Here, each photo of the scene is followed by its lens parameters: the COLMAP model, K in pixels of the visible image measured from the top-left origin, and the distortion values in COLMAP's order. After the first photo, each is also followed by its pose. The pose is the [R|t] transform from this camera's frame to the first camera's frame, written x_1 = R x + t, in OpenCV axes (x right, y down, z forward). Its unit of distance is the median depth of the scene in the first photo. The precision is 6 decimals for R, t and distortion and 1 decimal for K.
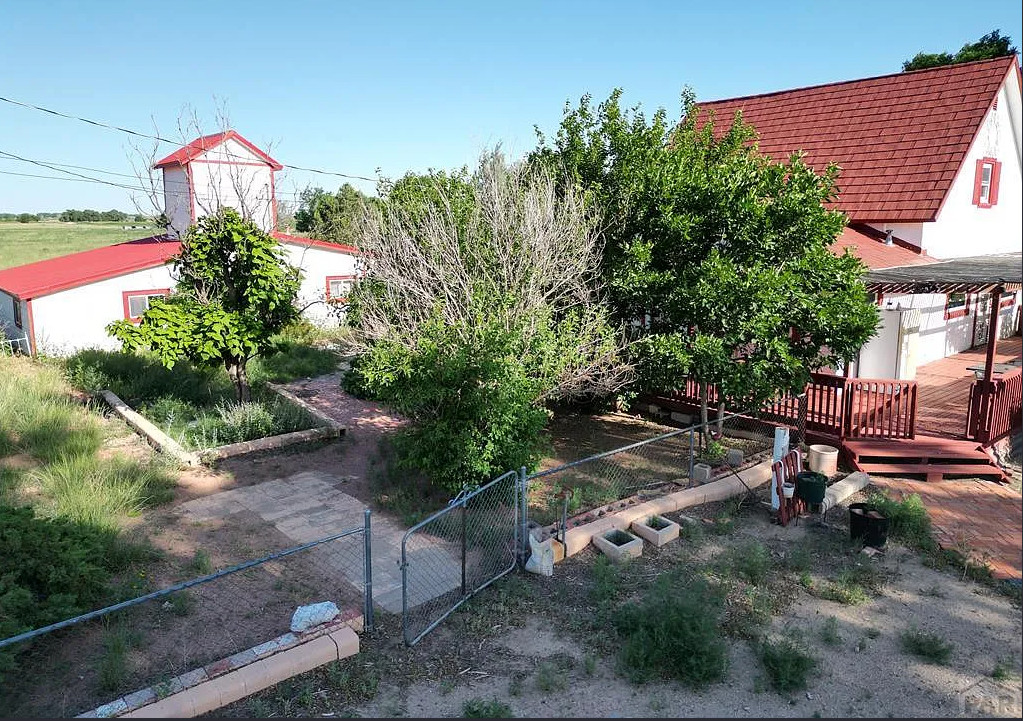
lens RADIAL K [[736.7, 0, 511.3], [0, 736.7, 343.6], [0, 0, 1]] dist [0.054892, -0.051303]
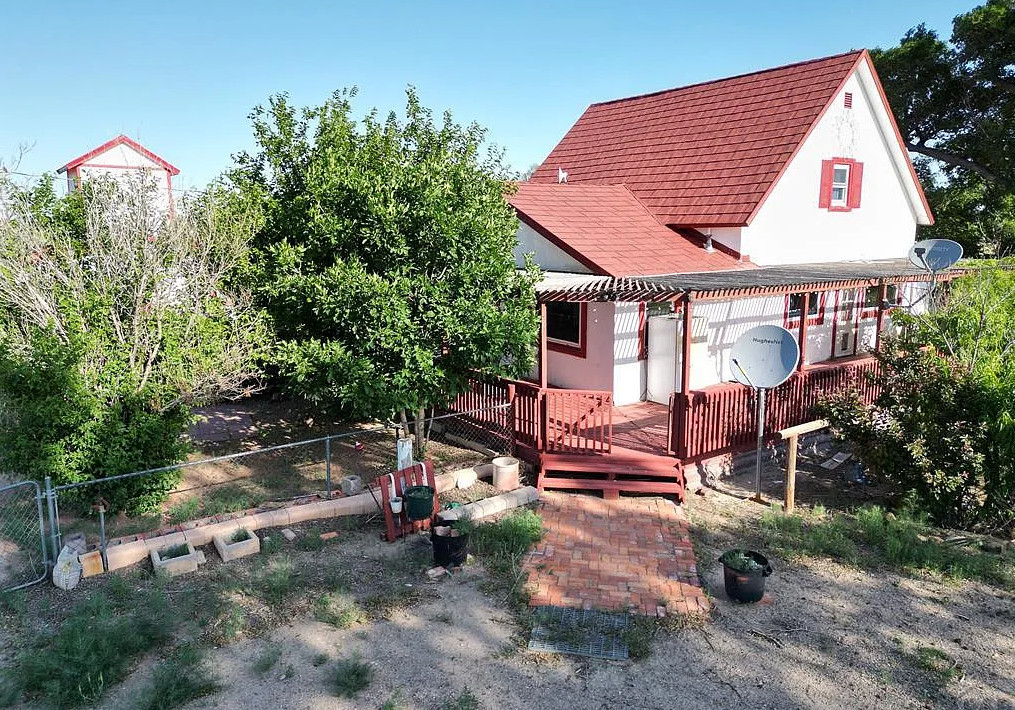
lens RADIAL K [[731.0, 0, 503.4], [0, 731.0, 351.6], [0, 0, 1]] dist [0.054892, -0.051303]
pose [[0.996900, 0.013477, -0.077518, 0.491613], [-0.013002, 0.999893, 0.006629, -0.007552], [0.077599, -0.005600, 0.996969, 0.055277]]
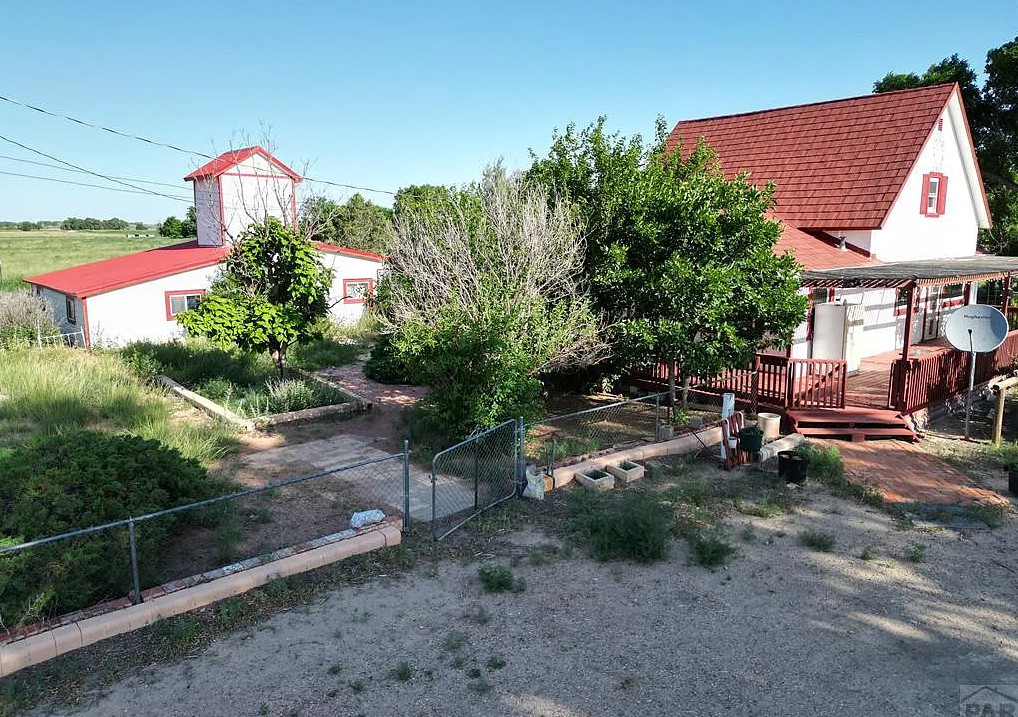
lens RADIAL K [[733.1, 0, 509.6], [0, 733.1, 351.6], [0, 0, 1]] dist [0.054892, -0.051303]
pose [[0.999997, 0.000883, -0.002308, -0.000948], [-0.000882, 1.000000, 0.000208, 0.037109], [0.002308, -0.000206, 0.999997, -0.210115]]
